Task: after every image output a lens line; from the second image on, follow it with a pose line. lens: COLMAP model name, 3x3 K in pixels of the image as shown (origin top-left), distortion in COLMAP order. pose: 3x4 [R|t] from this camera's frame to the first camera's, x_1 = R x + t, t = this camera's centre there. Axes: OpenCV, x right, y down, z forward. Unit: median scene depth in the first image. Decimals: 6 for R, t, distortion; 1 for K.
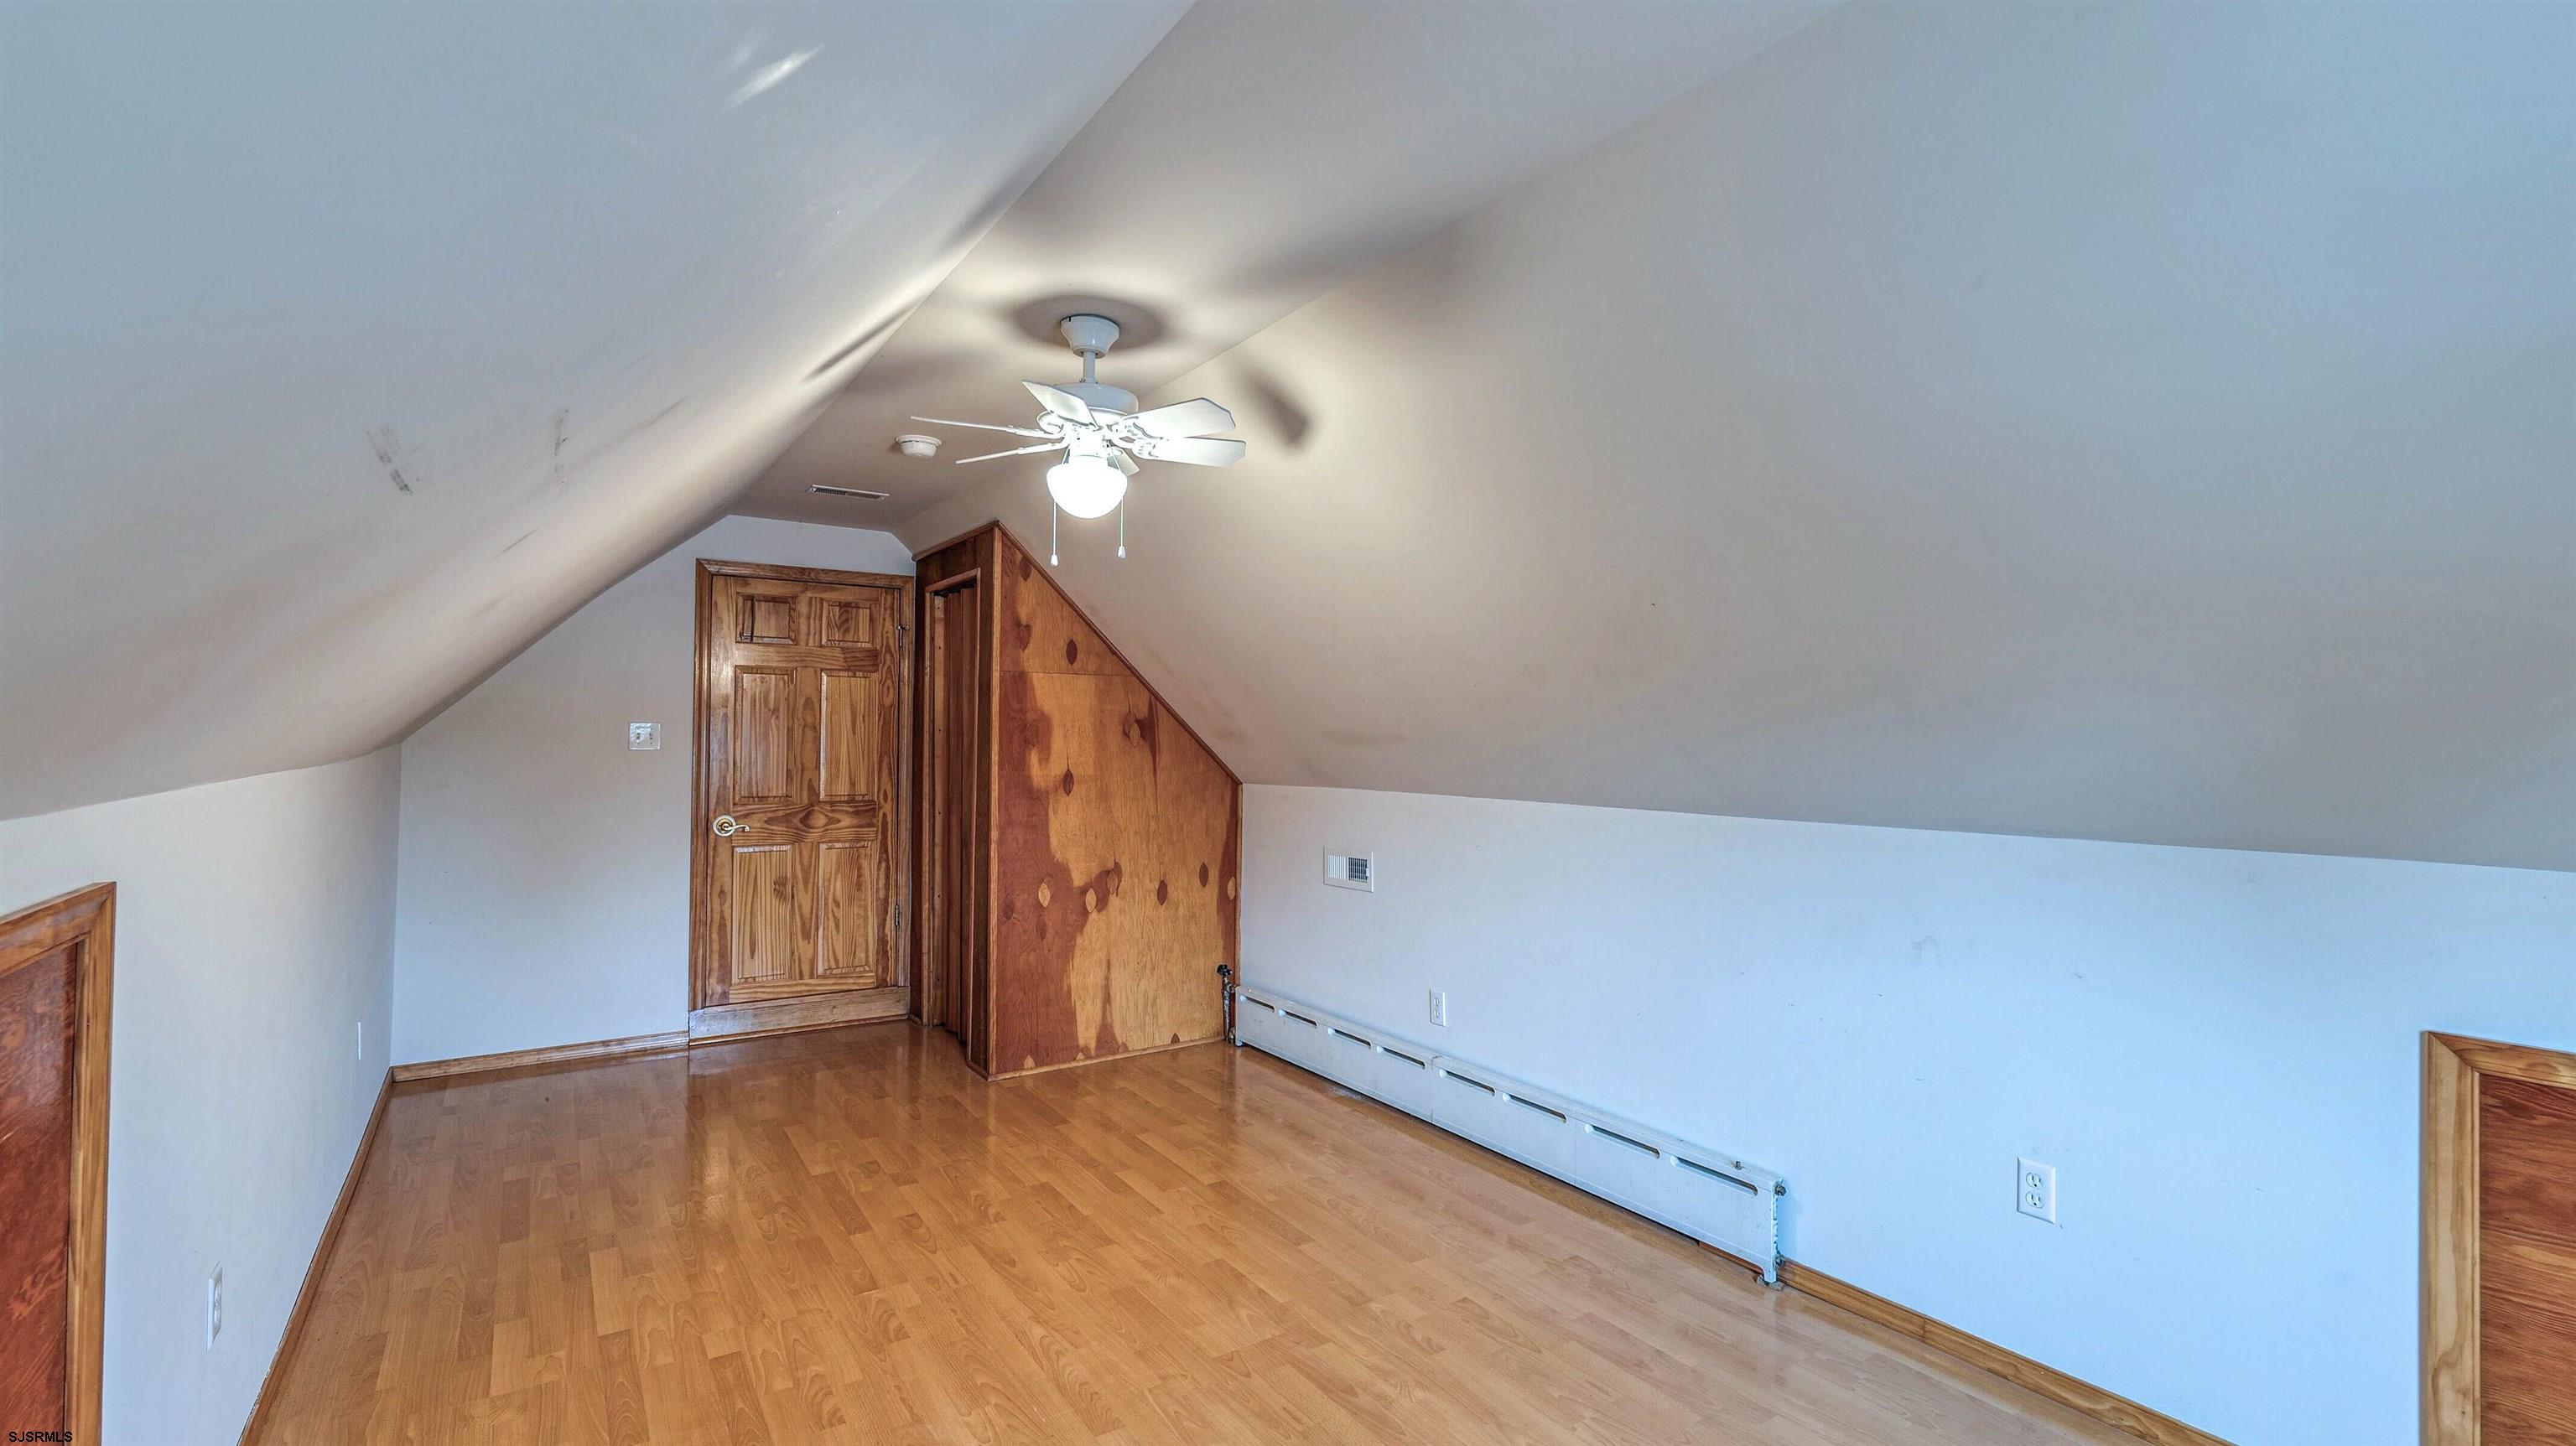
lens RADIAL K [[1097.5, 0, 1274.5], [0, 1097.5, 719.5], [0, 0, 1]] dist [-0.010132, 0.000258]
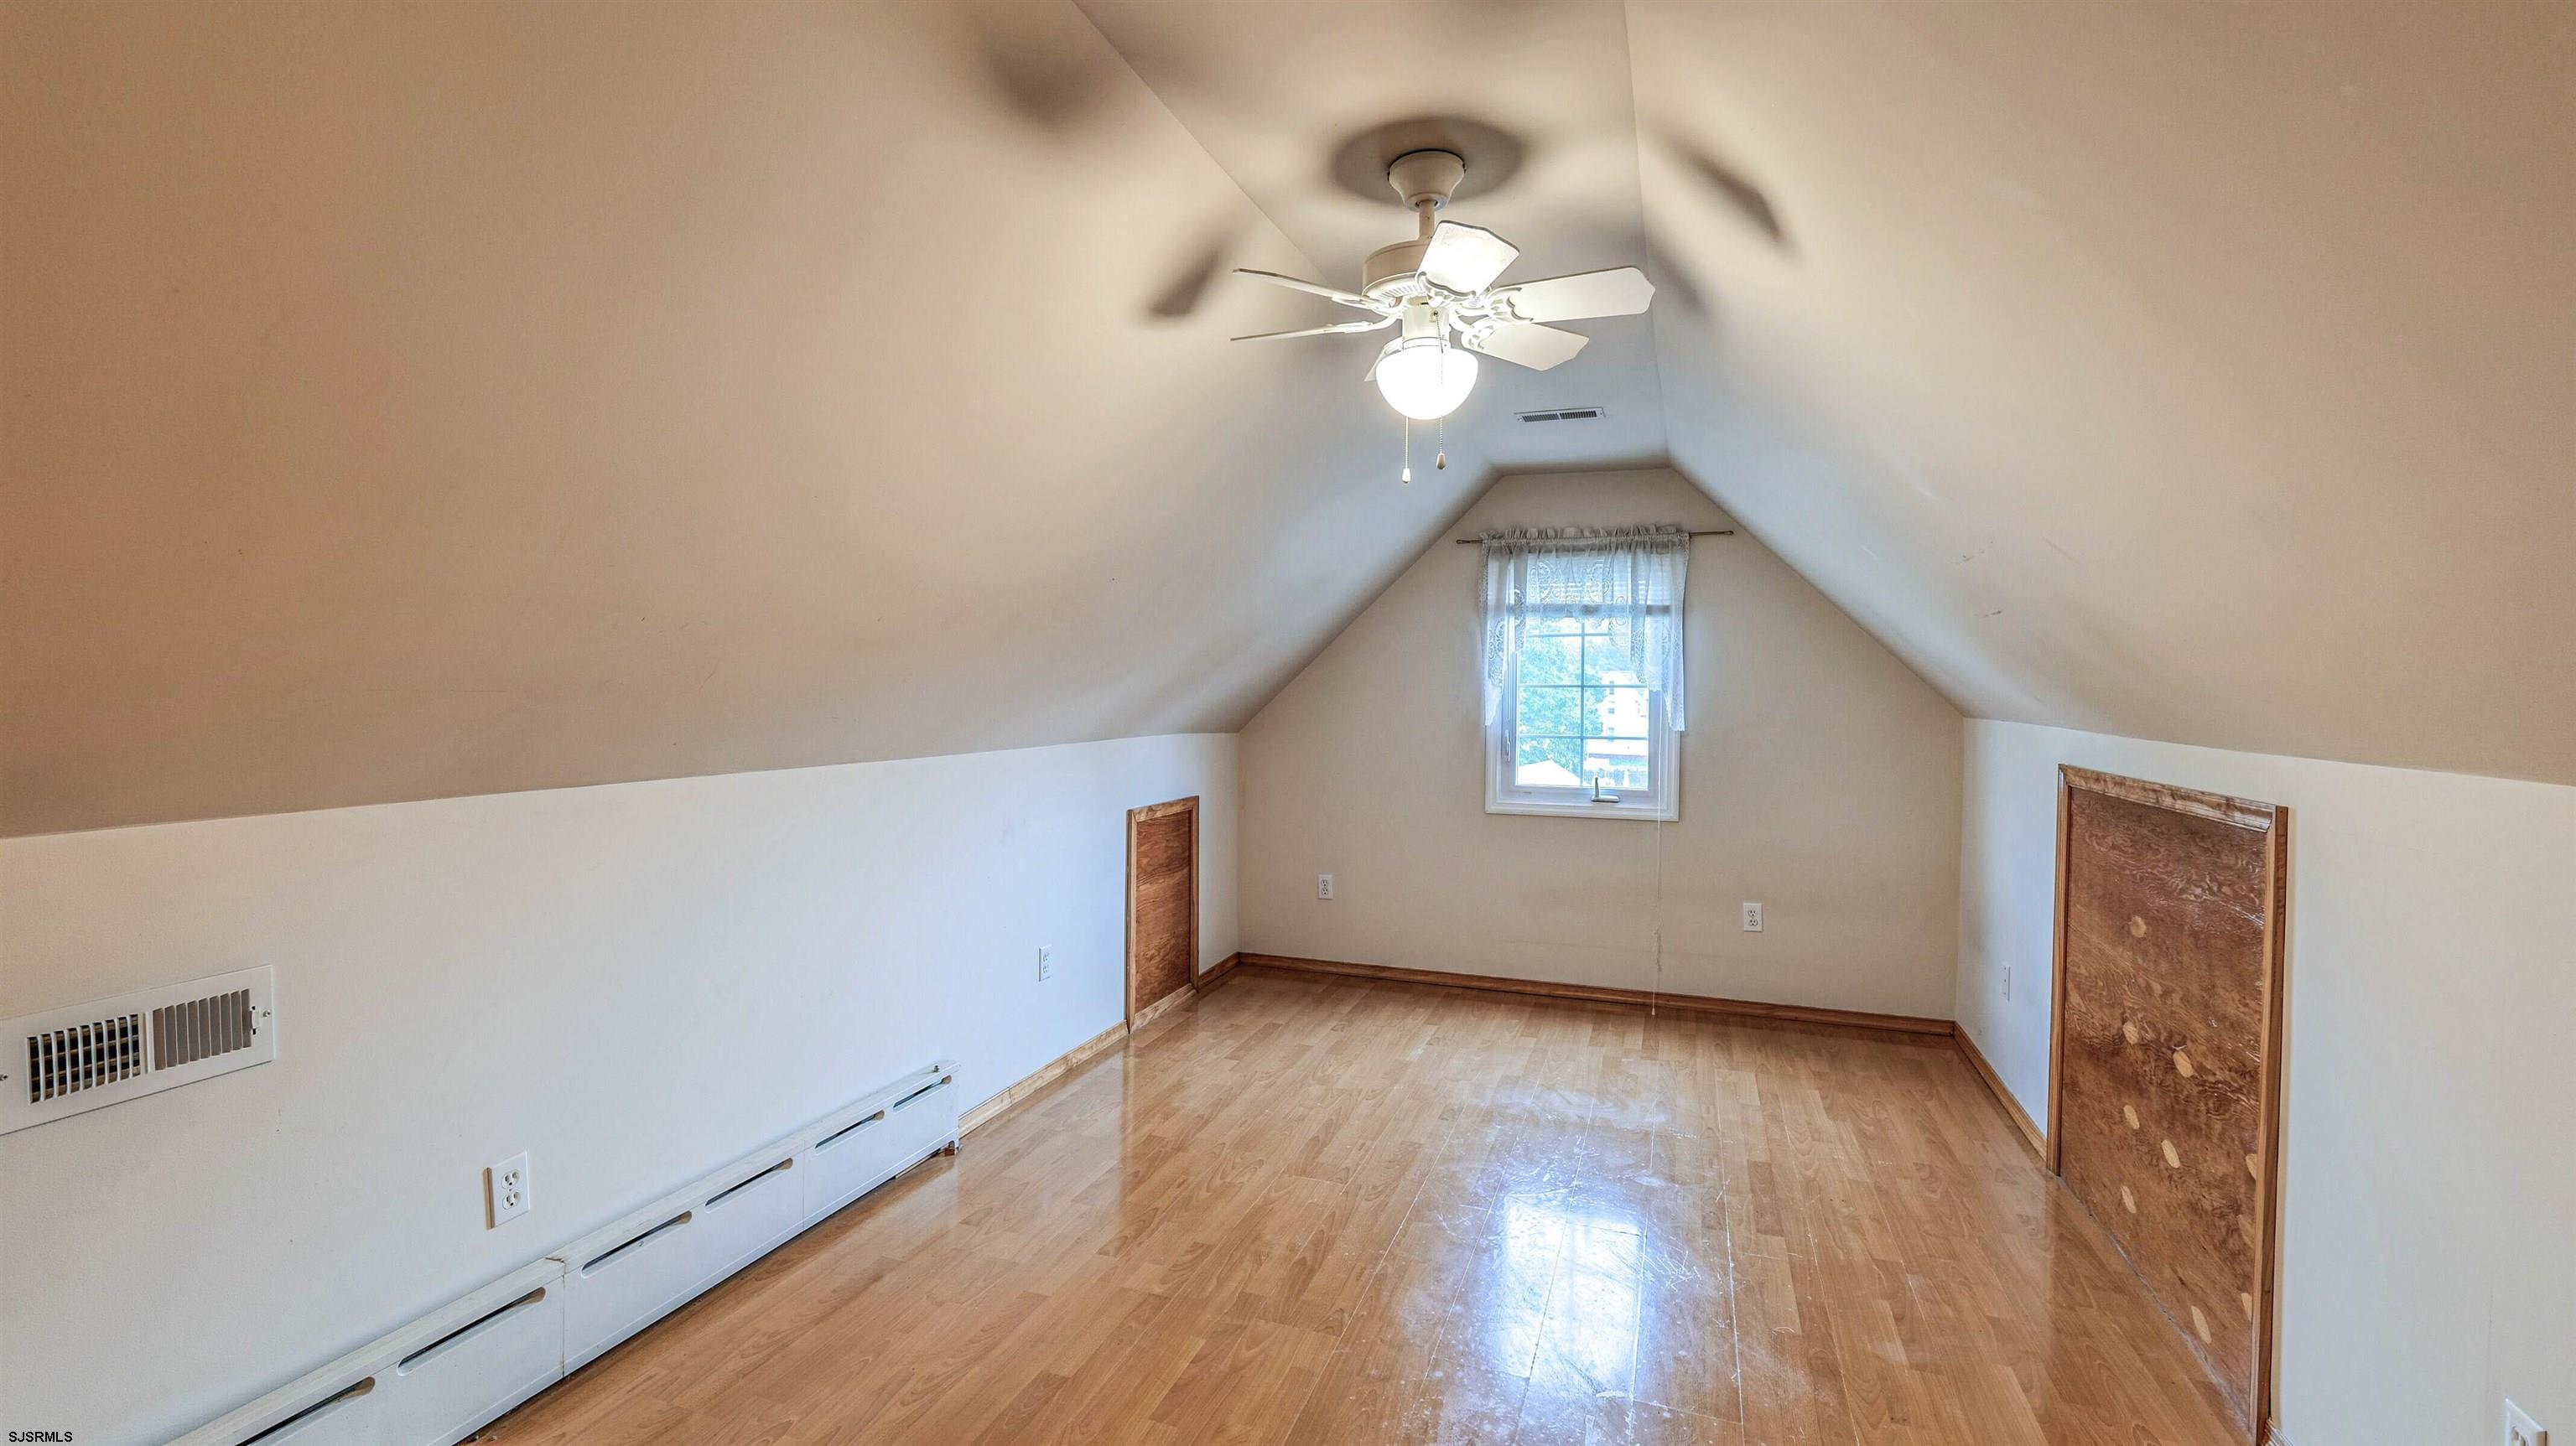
lens RADIAL K [[1097.5, 0, 1278.2], [0, 1097.5, 713.3], [0, 0, 1]] dist [-0.010132, 0.000258]
pose [[-0.576586, -0.036349, 0.816228, -0.739033], [-0.026730, 0.999314, 0.025620, 0.010864], [-0.816599, -0.007045, -0.577162, 1.499152]]
